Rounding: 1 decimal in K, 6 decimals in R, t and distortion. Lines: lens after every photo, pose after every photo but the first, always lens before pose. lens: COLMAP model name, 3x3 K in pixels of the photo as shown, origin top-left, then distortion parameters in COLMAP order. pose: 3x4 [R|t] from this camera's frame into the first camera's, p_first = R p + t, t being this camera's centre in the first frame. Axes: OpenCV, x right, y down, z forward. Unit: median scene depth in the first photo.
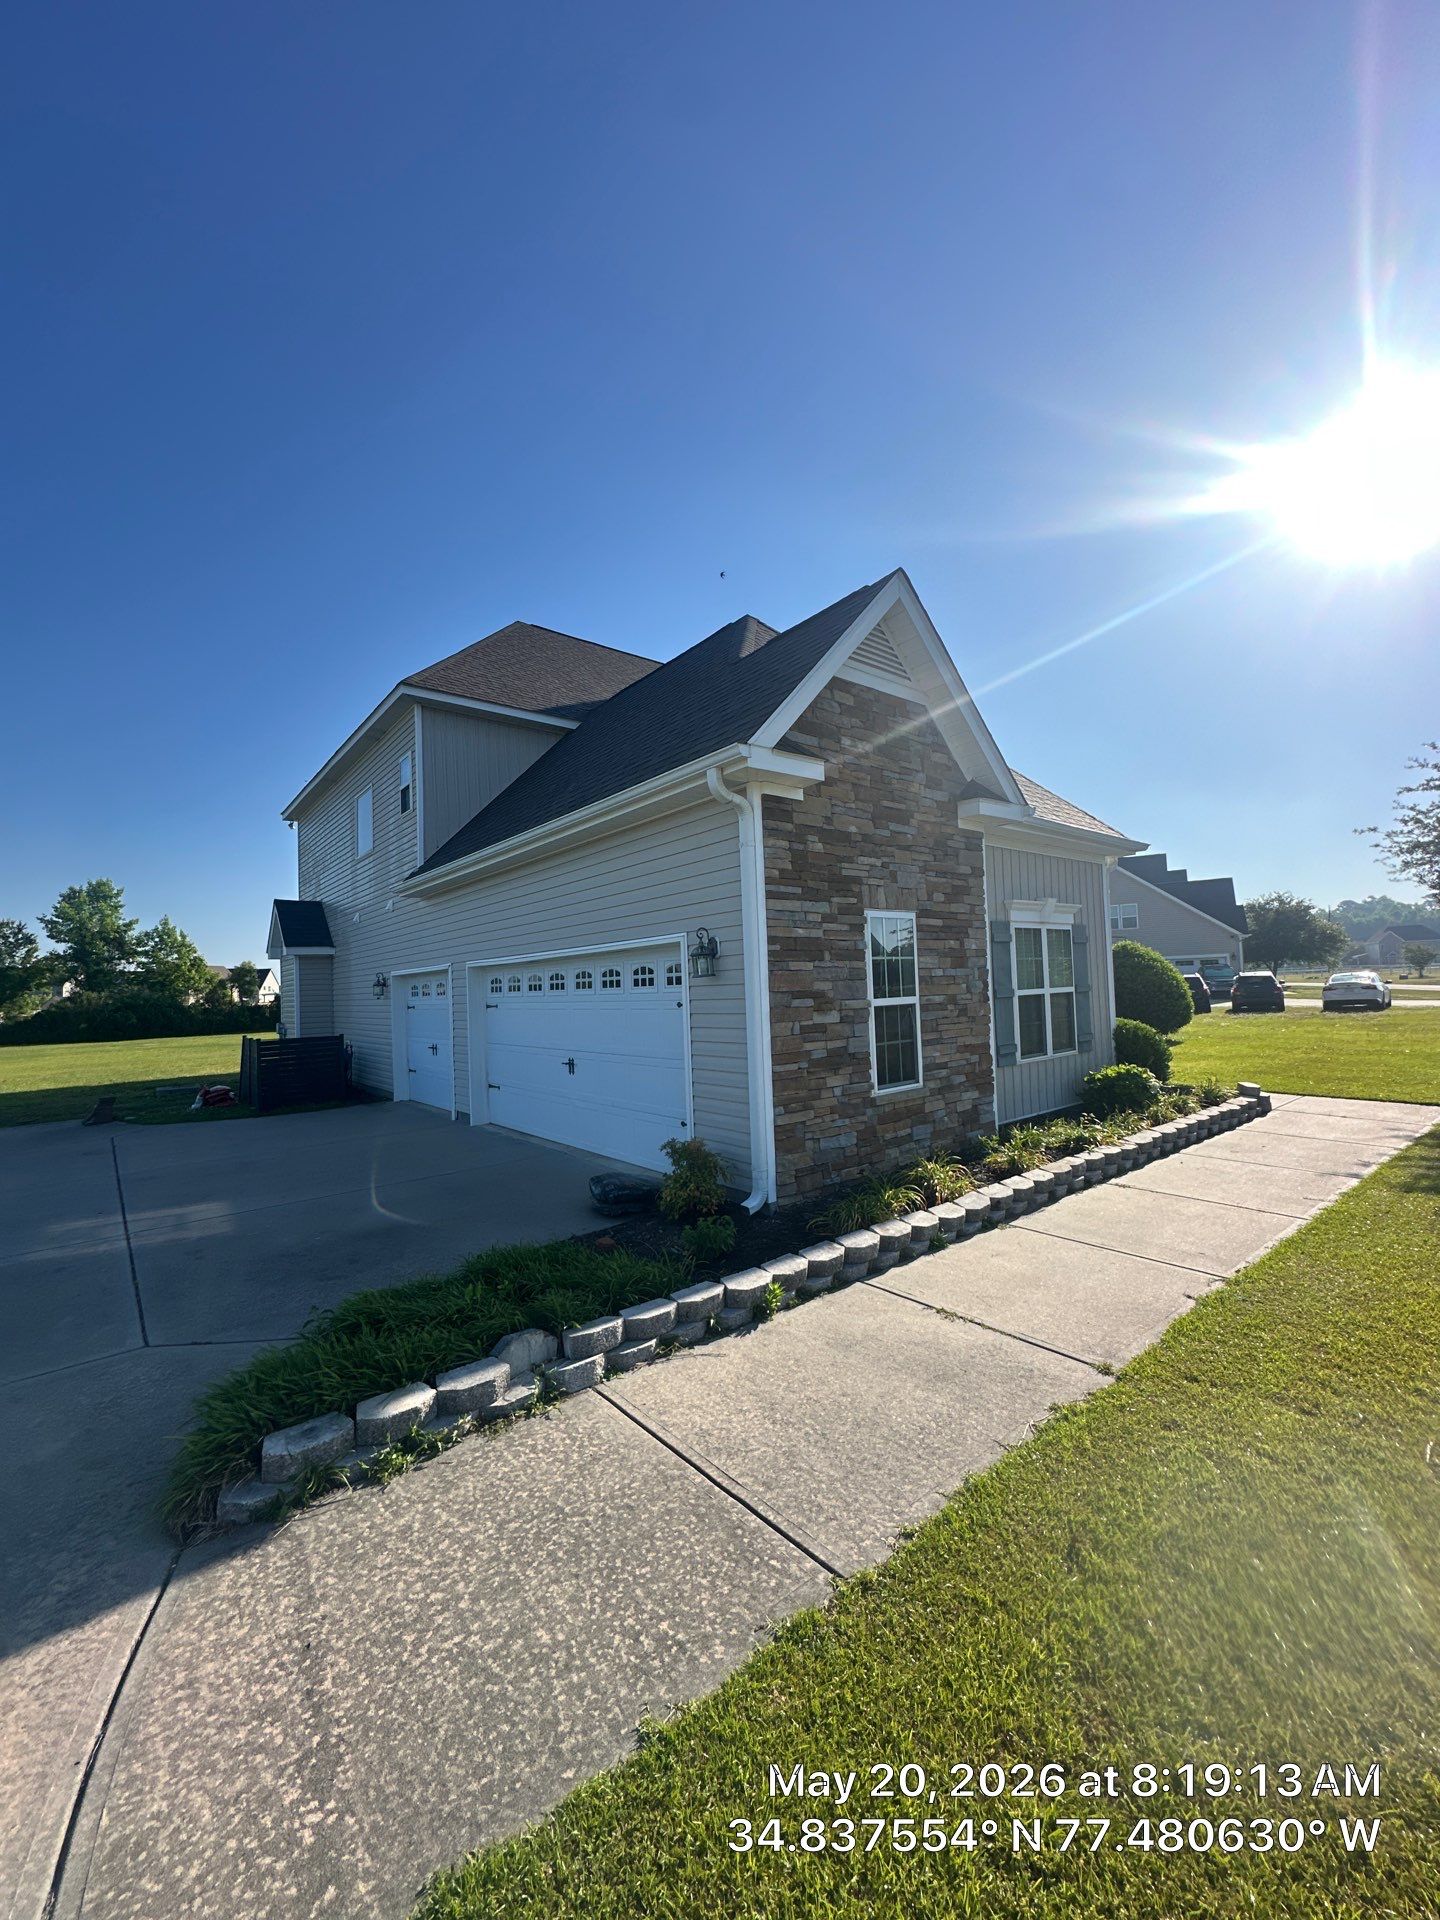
lens RADIAL K [[760.5, 0, 720.0], [0, 760.5, 960.0], [0, 0, 1]] dist [0.001410, -0.000088]
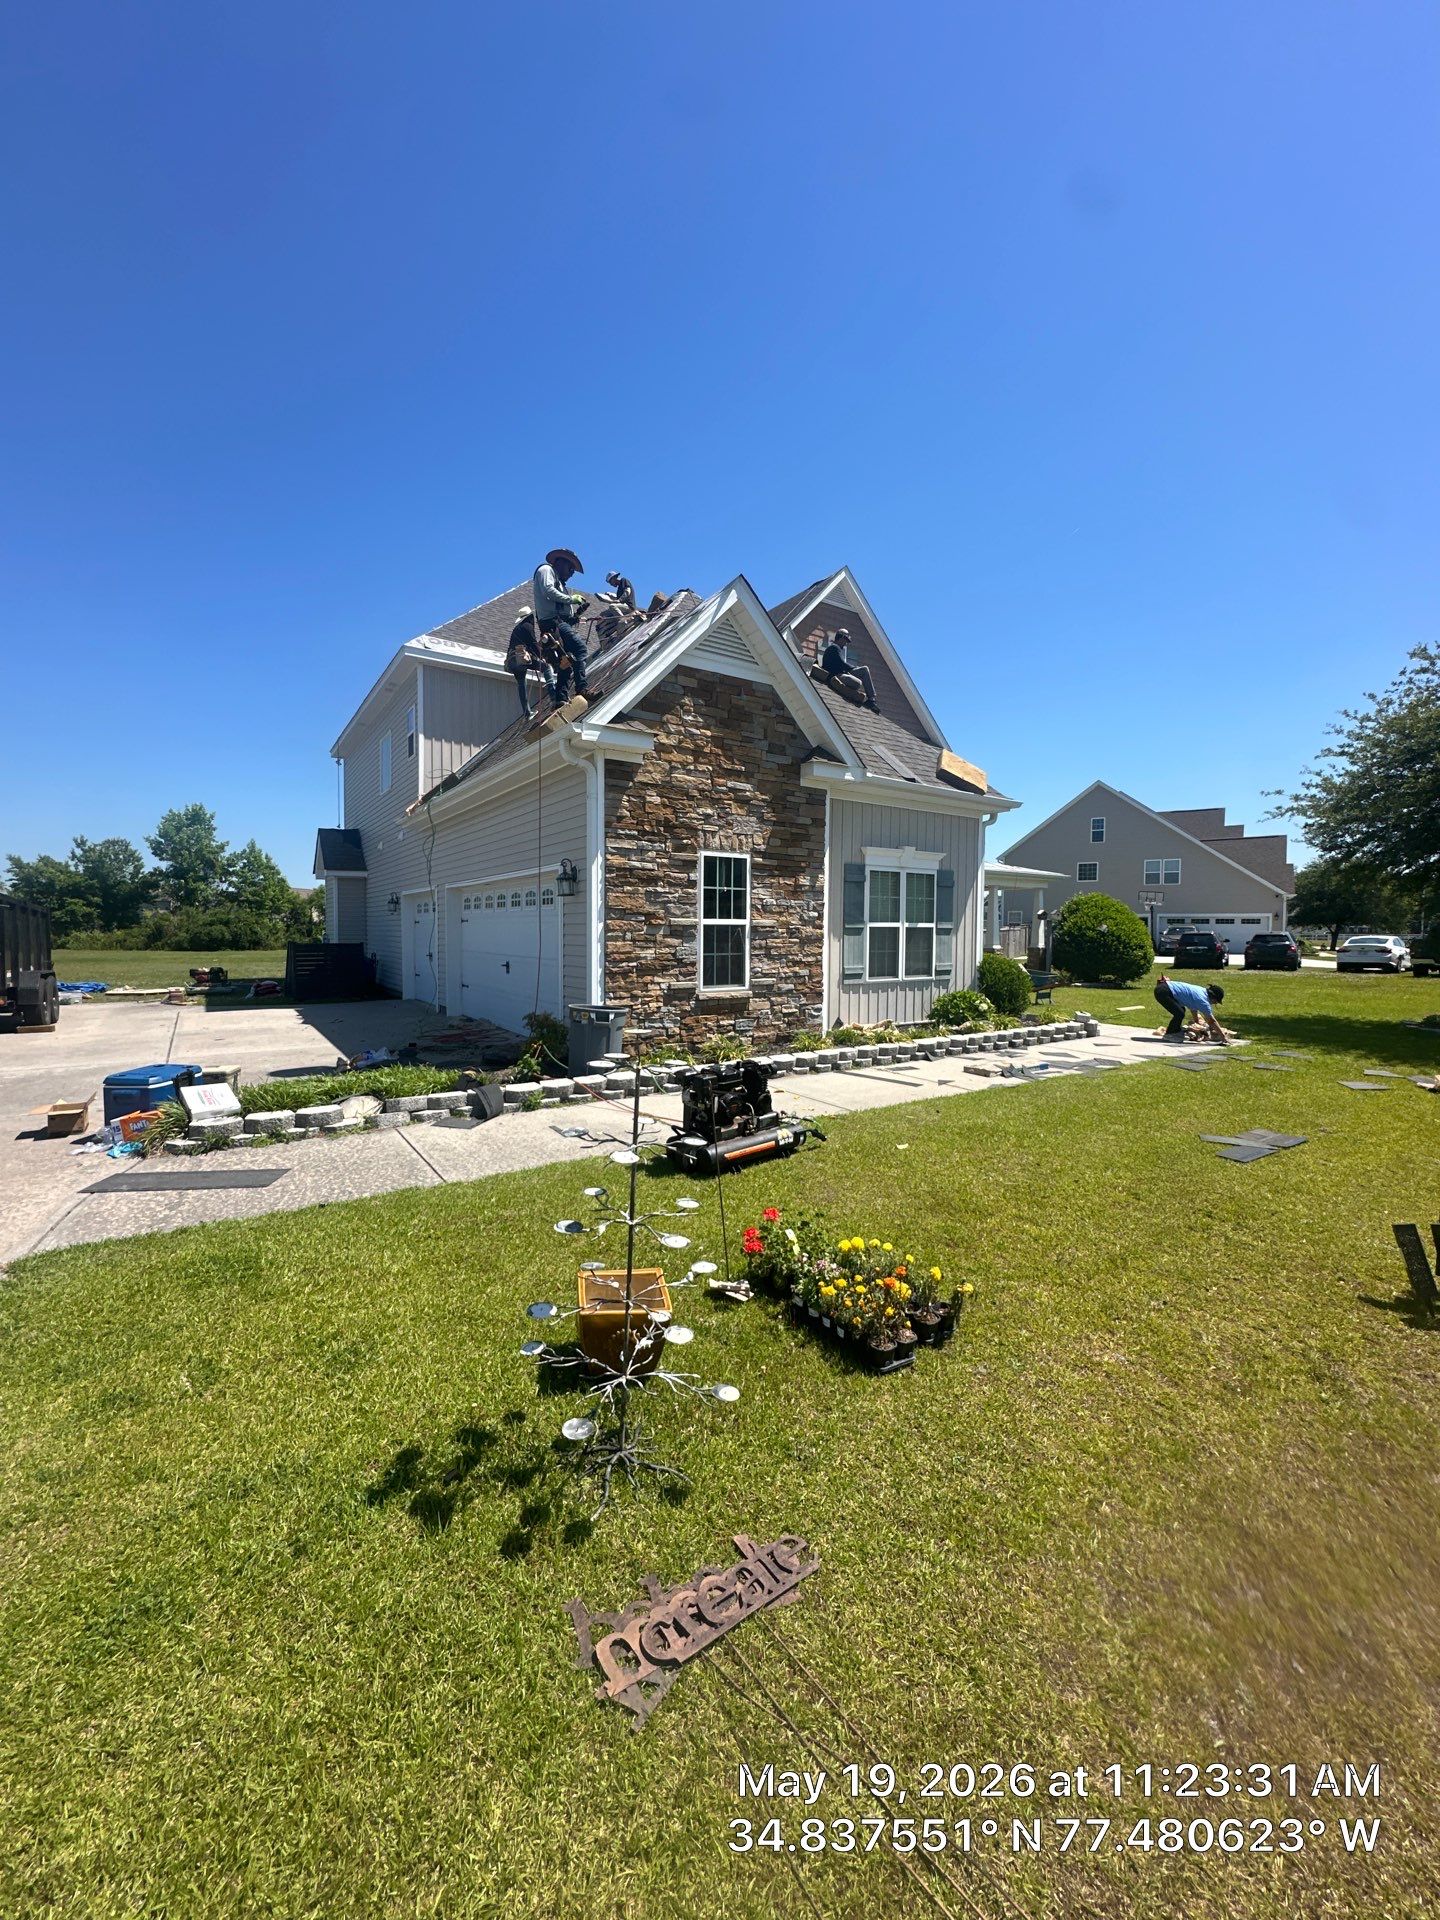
lens RADIAL K [[760.5, 0, 720.0], [0, 760.5, 960.0], [0, 0, 1]] dist [0.001410, -0.000088]
pose [[0.995070, 0.046037, -0.087847, 0.276433], [-0.039125, 0.996119, 0.078839, 0.013809], [0.091136, -0.075013, 0.993009, -0.233432]]
